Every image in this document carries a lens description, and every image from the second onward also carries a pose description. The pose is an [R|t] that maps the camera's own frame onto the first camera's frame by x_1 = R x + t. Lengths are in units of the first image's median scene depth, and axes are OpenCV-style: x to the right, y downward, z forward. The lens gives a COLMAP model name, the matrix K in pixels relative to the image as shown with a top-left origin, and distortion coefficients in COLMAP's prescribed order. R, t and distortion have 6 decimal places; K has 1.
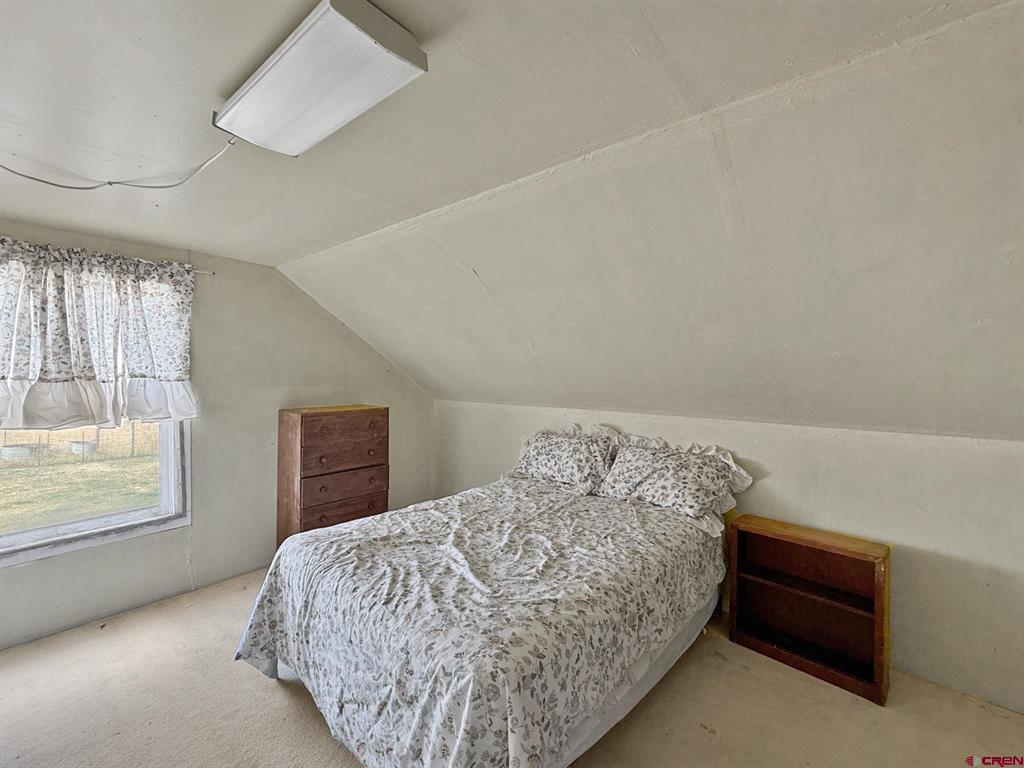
lens RADIAL K [[426.1, 0, 510.5], [0, 426.1, 361.3], [0, 0, 1]] dist [0.000232, 0.000020]
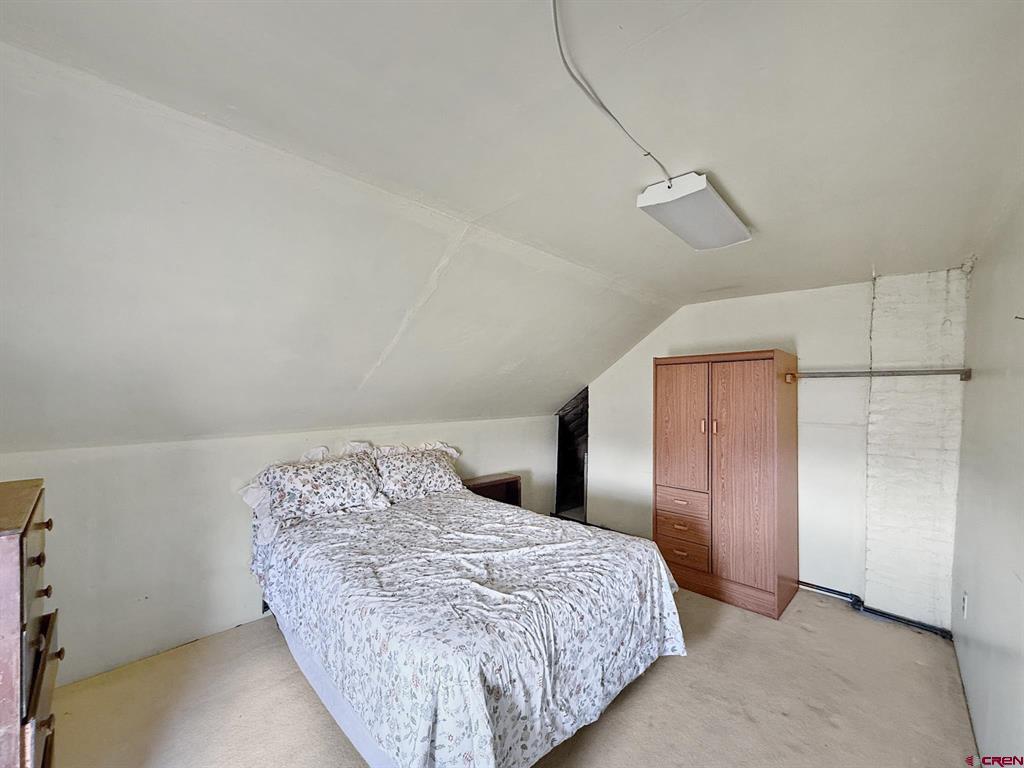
lens RADIAL K [[404.9, 0, 512.0], [0, 404.9, 384.0], [0, 0, 1]] dist [-0.000454, 0.000029]
pose [[0.073747, 0.005146, 0.997264, -1.038118], [-0.026775, 0.999636, -0.003178, 0.006717], [-0.996917, -0.026467, 0.073858, 0.812570]]
